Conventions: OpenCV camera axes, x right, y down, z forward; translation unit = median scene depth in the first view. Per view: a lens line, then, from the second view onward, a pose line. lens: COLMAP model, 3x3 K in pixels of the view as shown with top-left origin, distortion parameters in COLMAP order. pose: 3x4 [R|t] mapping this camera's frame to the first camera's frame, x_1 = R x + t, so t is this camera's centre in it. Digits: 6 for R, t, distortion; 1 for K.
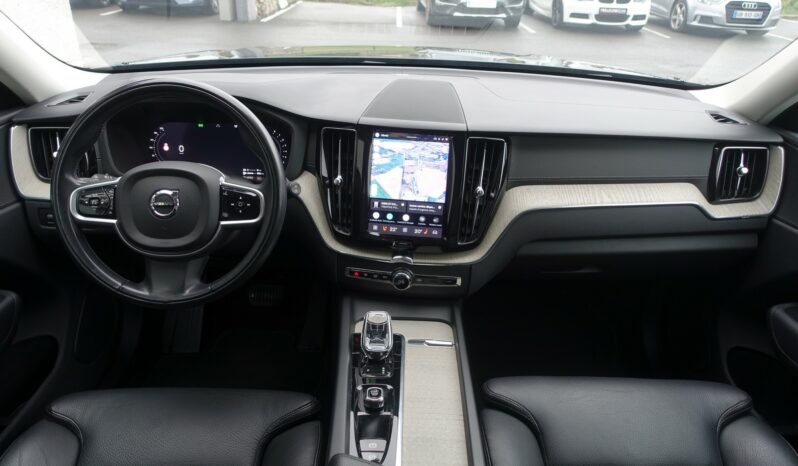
lens RADIAL K [[543.8, 0, 399.0], [0, 543.8, 233.0], [0, 0, 1]] dist [-0.004956, -0.002846]
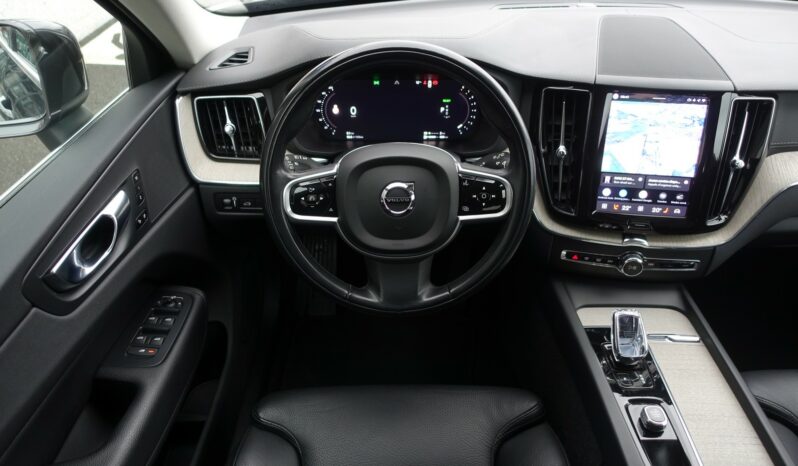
lens RADIAL K [[543.8, 0, 399.0], [0, 543.8, 233.0], [0, 0, 1]] dist [-0.004956, -0.002846]
pose [[0.999226, -0.019700, -0.034061, -0.345004], [0.025161, 0.985435, 0.168179, -0.122725], [0.030252, -0.168906, 0.985168, 0.142254]]
